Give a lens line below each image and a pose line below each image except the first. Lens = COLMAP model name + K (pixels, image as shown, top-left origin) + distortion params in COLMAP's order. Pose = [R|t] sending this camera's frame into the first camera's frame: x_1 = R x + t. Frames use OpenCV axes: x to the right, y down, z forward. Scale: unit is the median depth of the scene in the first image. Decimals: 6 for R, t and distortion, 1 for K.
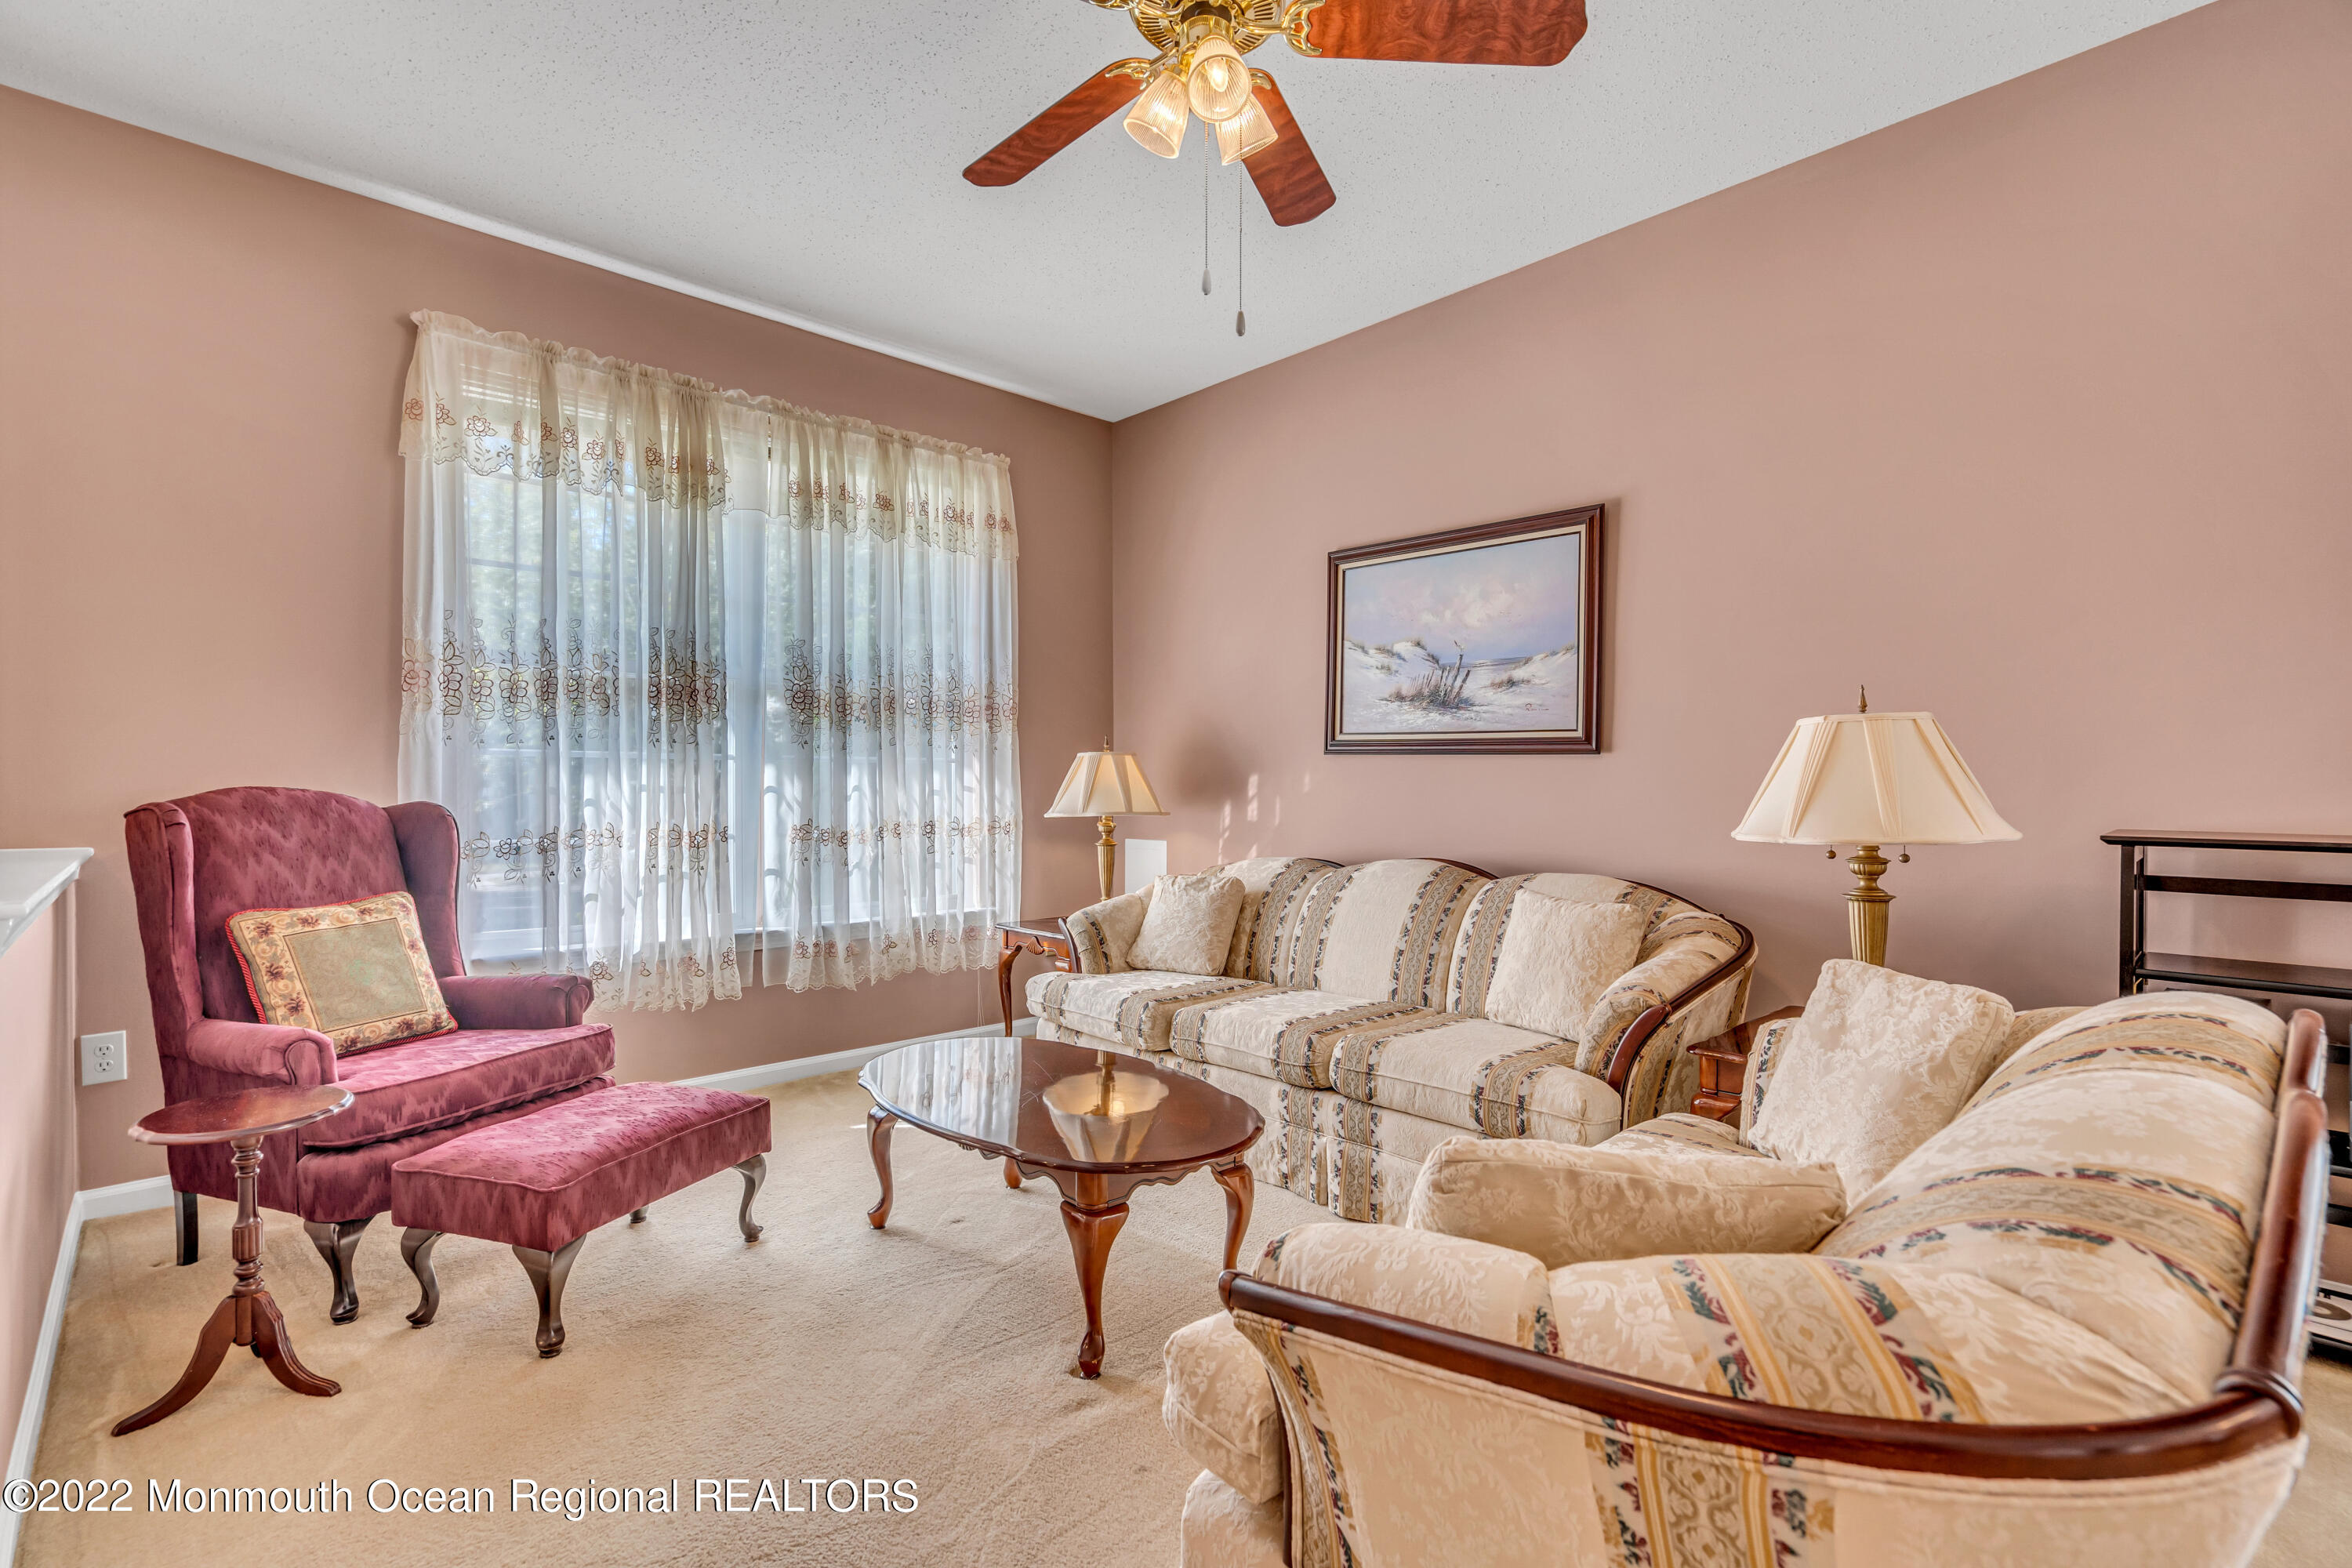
lens RADIAL K [[1065.8, 0, 1180.2], [0, 1065.8, 788.8], [0, 0, 1]] dist [-0.001862, 0.000358]
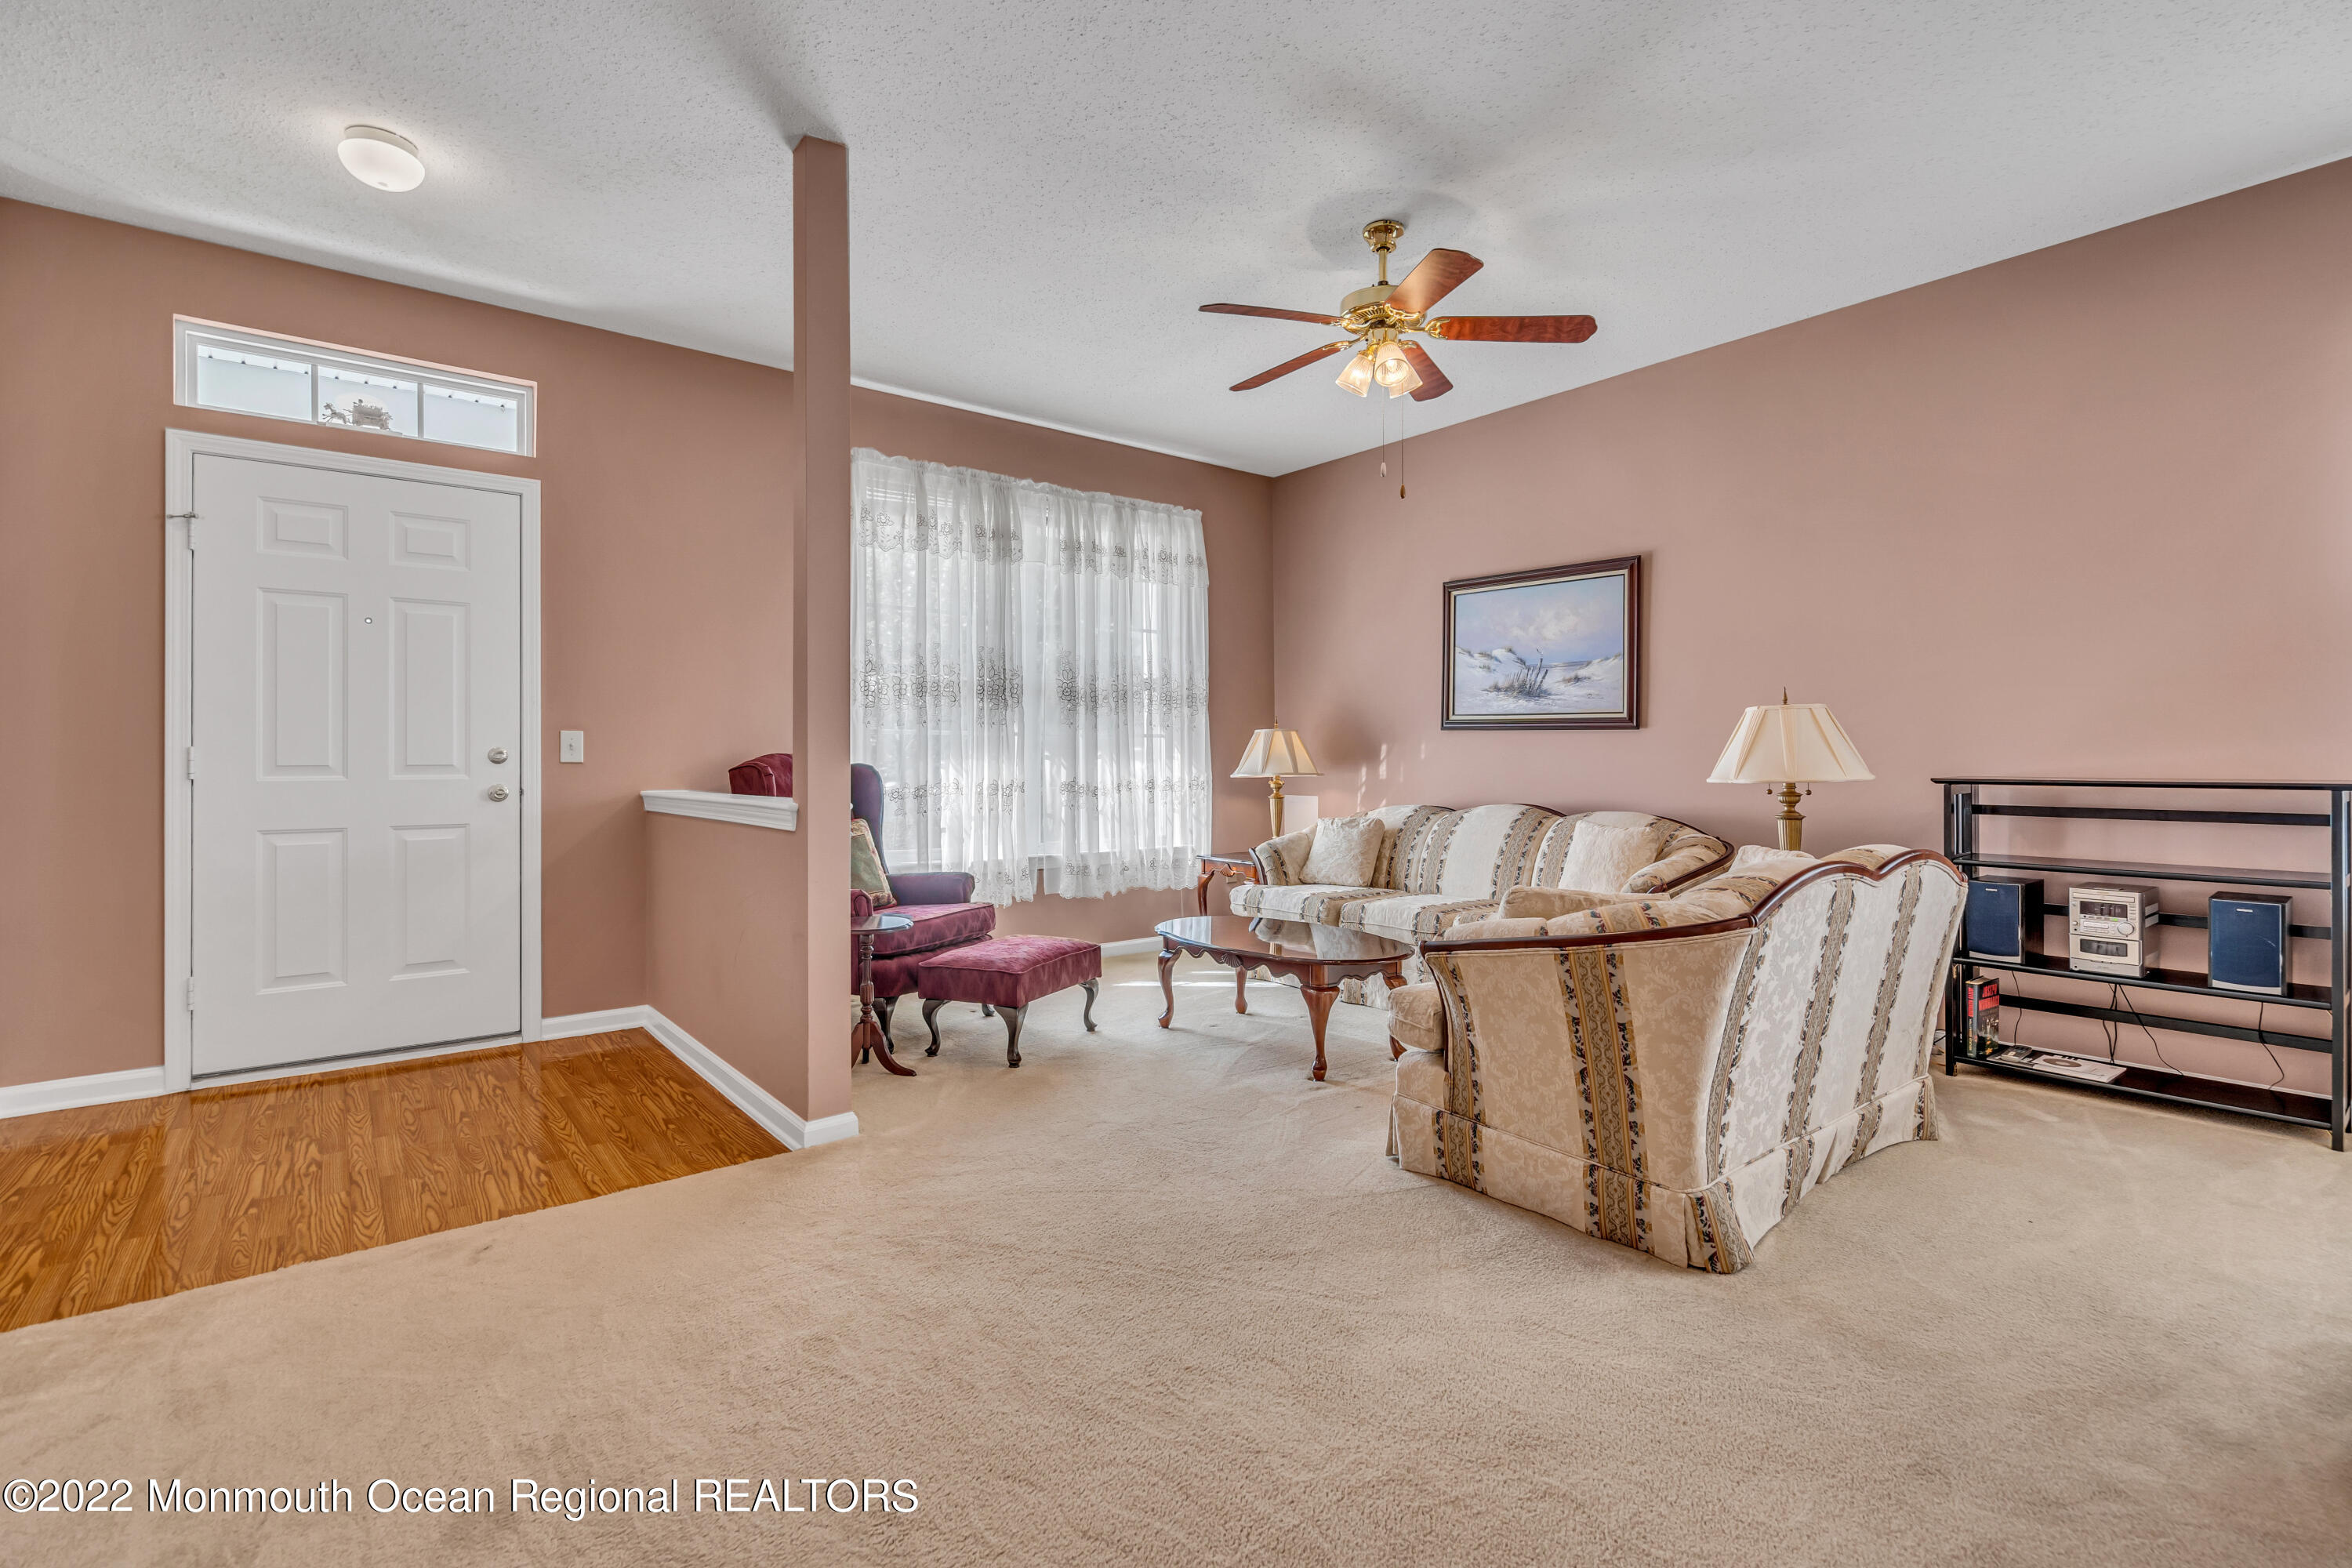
lens RADIAL K [[1059.1, 0, 1186.8], [0, 1059.1, 753.5], [0, 0, 1]] dist [-0.009163, -0.000210]
pose [[0.996271, -0.002999, -0.086228, -0.083612], [0.002203, 0.999954, -0.009322, 0.011207], [0.086252, 0.009098, 0.996232, -0.437012]]
